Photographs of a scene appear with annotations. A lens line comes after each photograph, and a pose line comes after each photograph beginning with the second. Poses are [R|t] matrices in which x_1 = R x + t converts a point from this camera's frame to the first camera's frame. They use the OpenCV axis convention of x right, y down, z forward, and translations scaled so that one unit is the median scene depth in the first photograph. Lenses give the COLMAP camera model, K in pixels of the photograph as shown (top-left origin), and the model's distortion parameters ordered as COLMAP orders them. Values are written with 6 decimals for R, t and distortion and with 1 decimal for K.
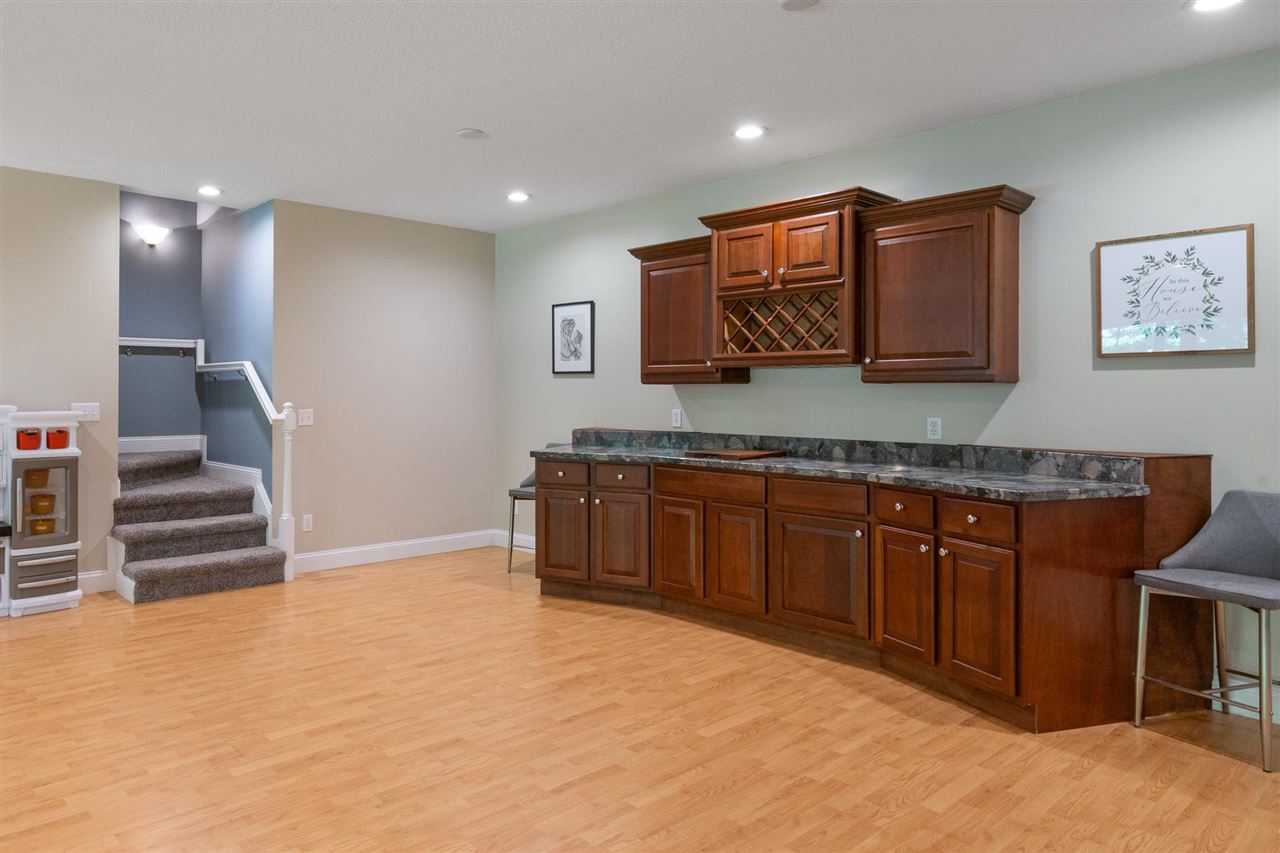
lens RADIAL K [[825.4, 0, 495.3], [0, 825.4, 385.5], [0, 0, 1]] dist [-0.003663, -0.000462]
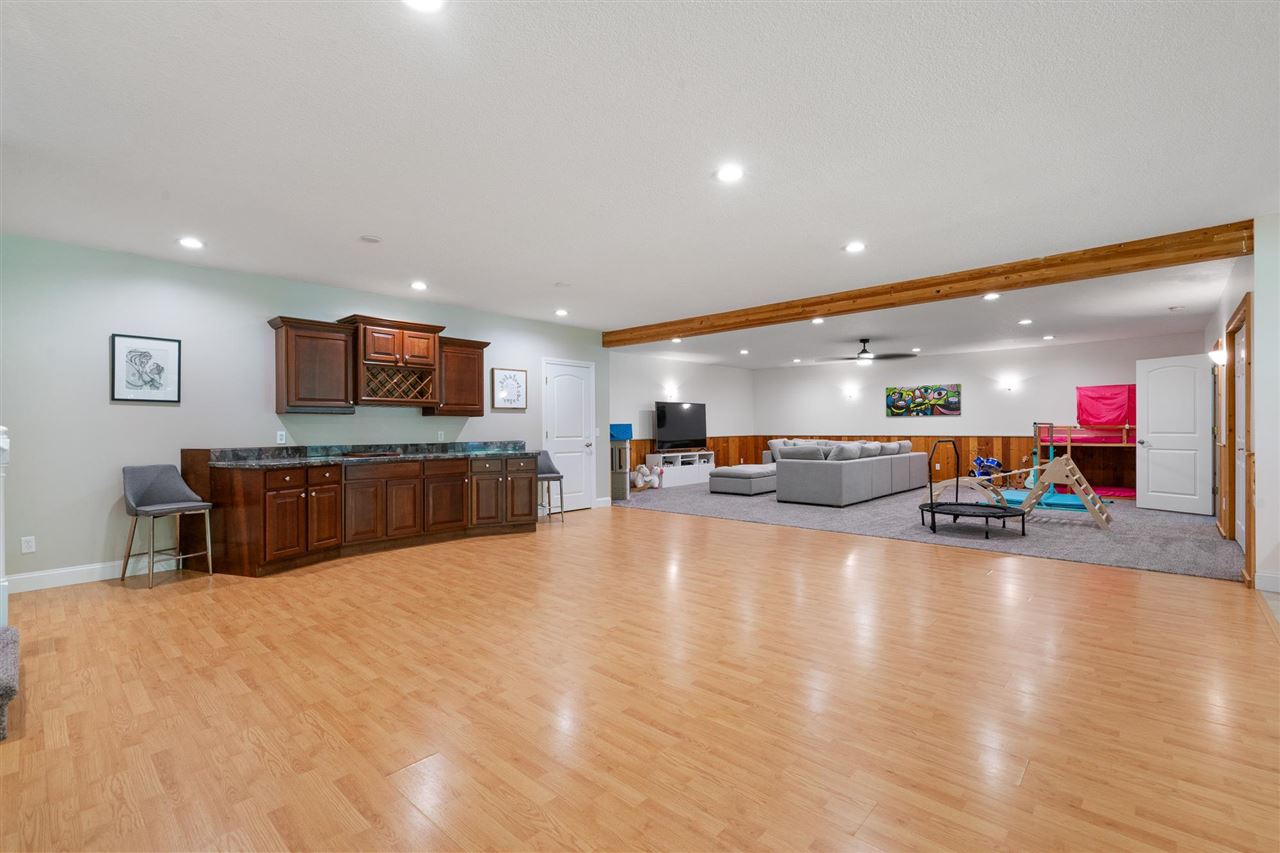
lens RADIAL K [[572.8, 0, 640.0], [0, 572.8, 426.5], [0, 0, 1]] dist [0.002214, 0.000347]
pose [[-0.143787, 0.000664, 0.989608, -0.971711], [-0.005070, 0.999986, -0.001407, 0.021339], [-0.989596, -0.005220, -0.143782, 0.593226]]
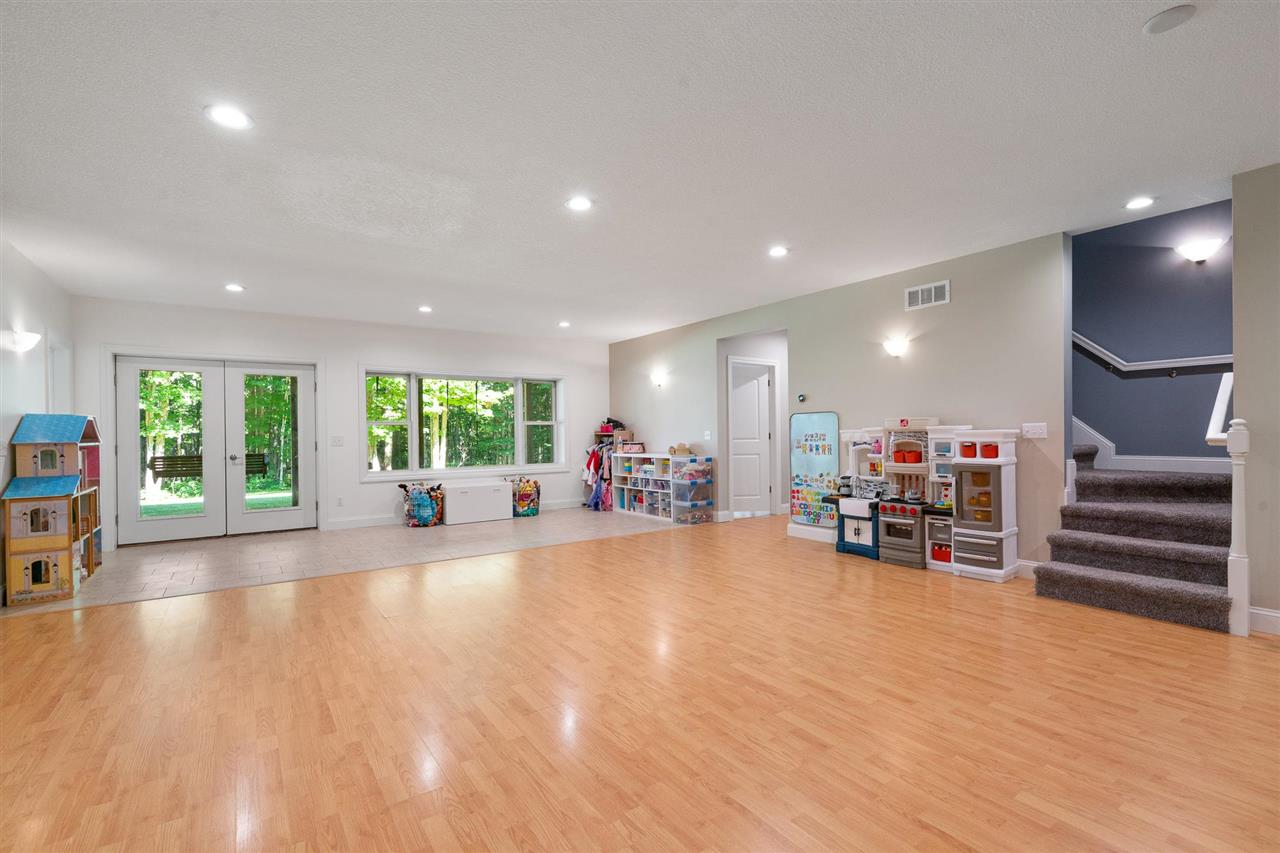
lens RADIAL K [[572.8, 0, 640.0], [0, 572.8, 426.5], [0, 0, 1]] dist [0.002214, 0.000347]
pose [[-0.071917, -0.008502, -0.997374, 0.425451], [0.025391, 0.999624, -0.010353, 0.021779], [0.997087, -0.026069, -0.071674, 0.517774]]
